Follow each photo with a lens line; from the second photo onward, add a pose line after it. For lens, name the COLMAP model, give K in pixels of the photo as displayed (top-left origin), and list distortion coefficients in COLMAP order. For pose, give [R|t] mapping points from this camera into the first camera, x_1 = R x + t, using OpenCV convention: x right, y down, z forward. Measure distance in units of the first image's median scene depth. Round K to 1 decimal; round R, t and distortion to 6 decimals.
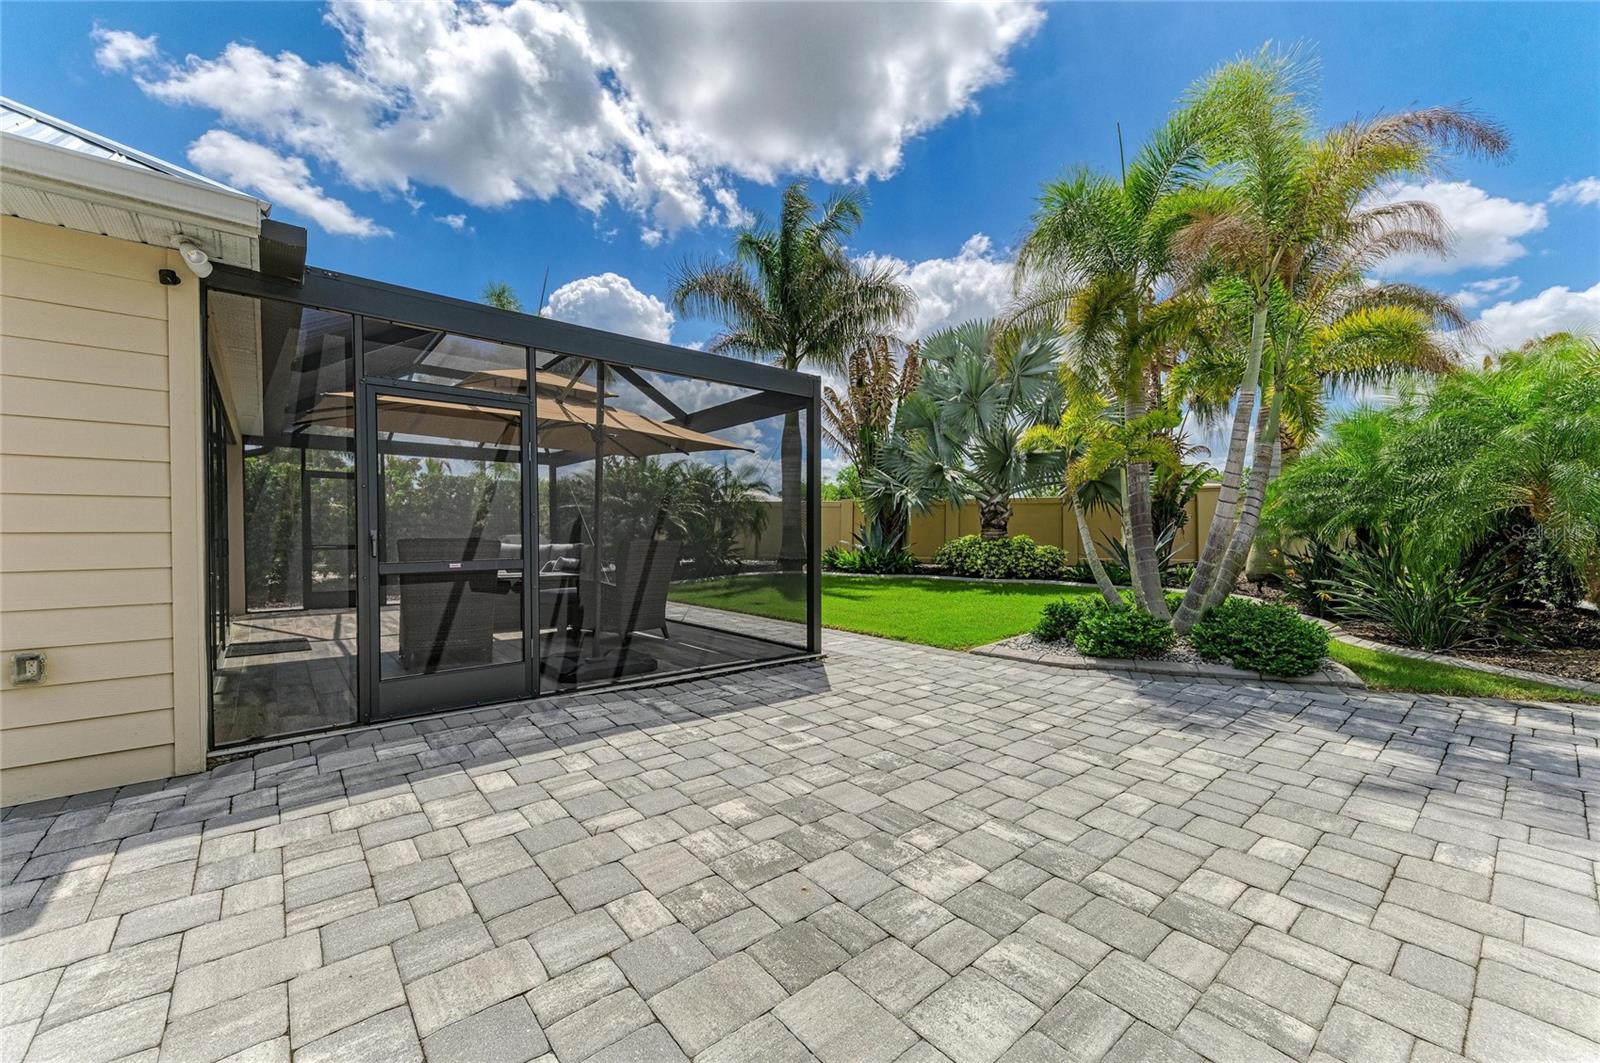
lens RADIAL K [[617.2, 0, 804.8], [0, 617.2, 531.1], [0, 0, 1]] dist [0.001671, -0.000051]
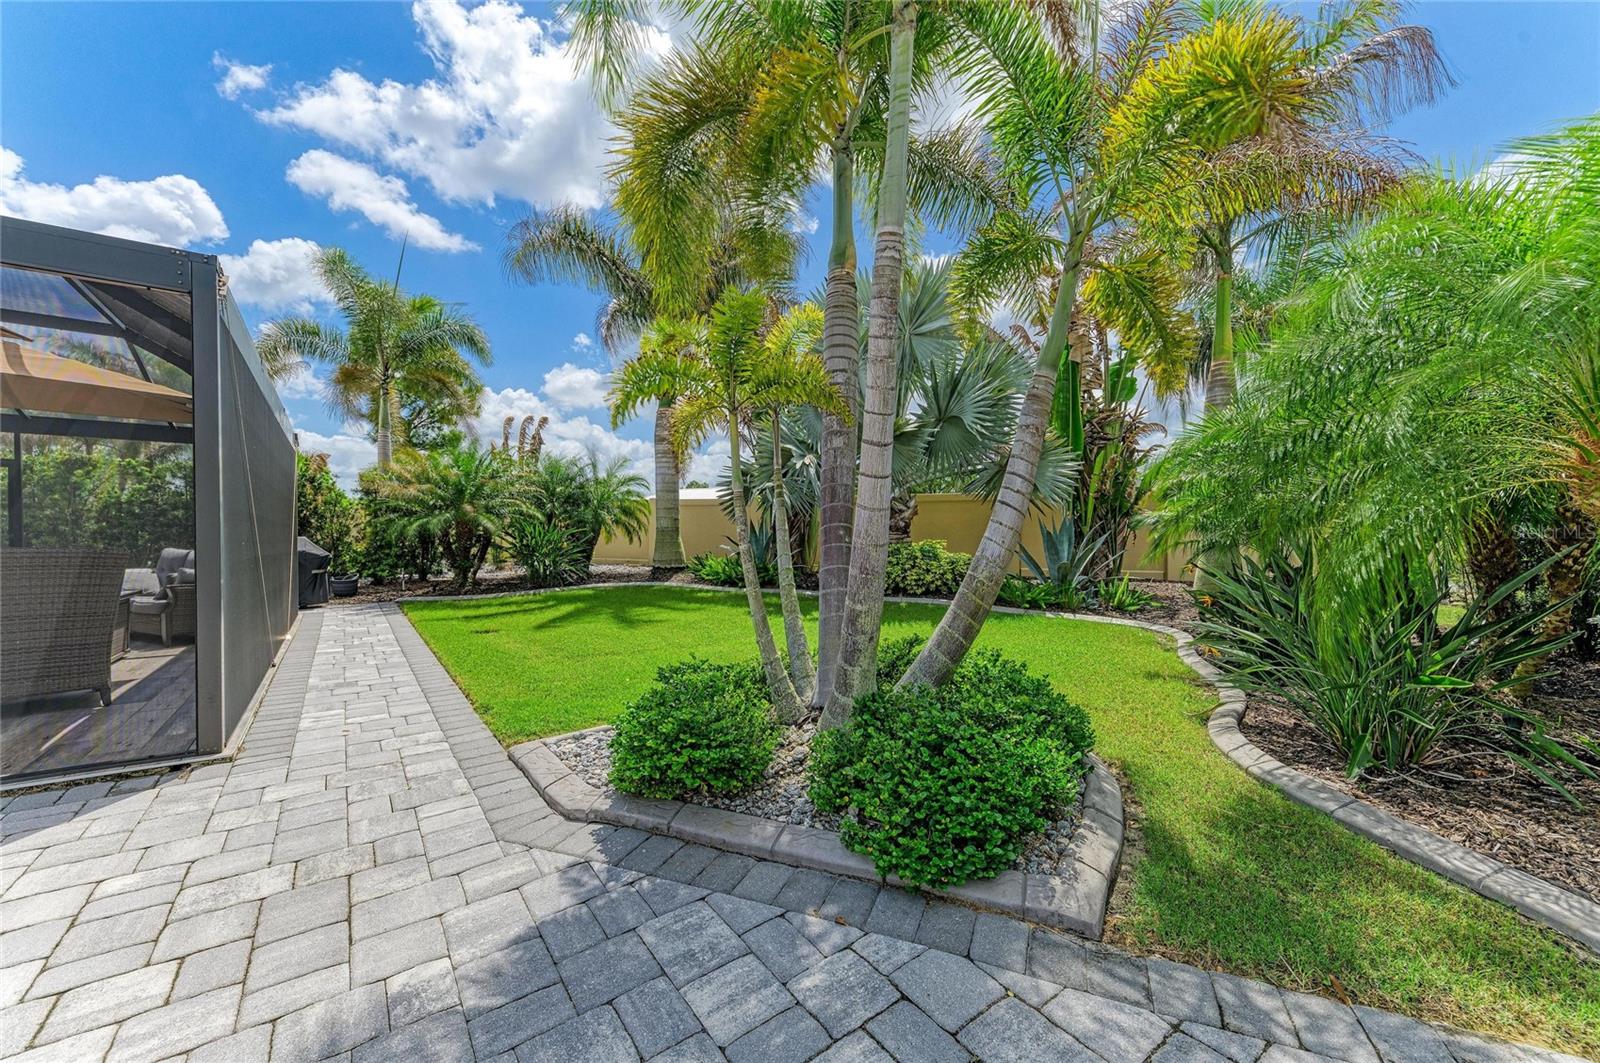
lens RADIAL K [[620.5, 0, 806.7], [0, 620.5, 538.8], [0, 0, 1]] dist [0.005046, -0.000409]
pose [[0.998055, 0.004232, -0.062199, 0.246883], [-0.003602, 0.999941, 0.010234, -0.001961], [0.062239, -0.009990, 0.998011, 0.196660]]
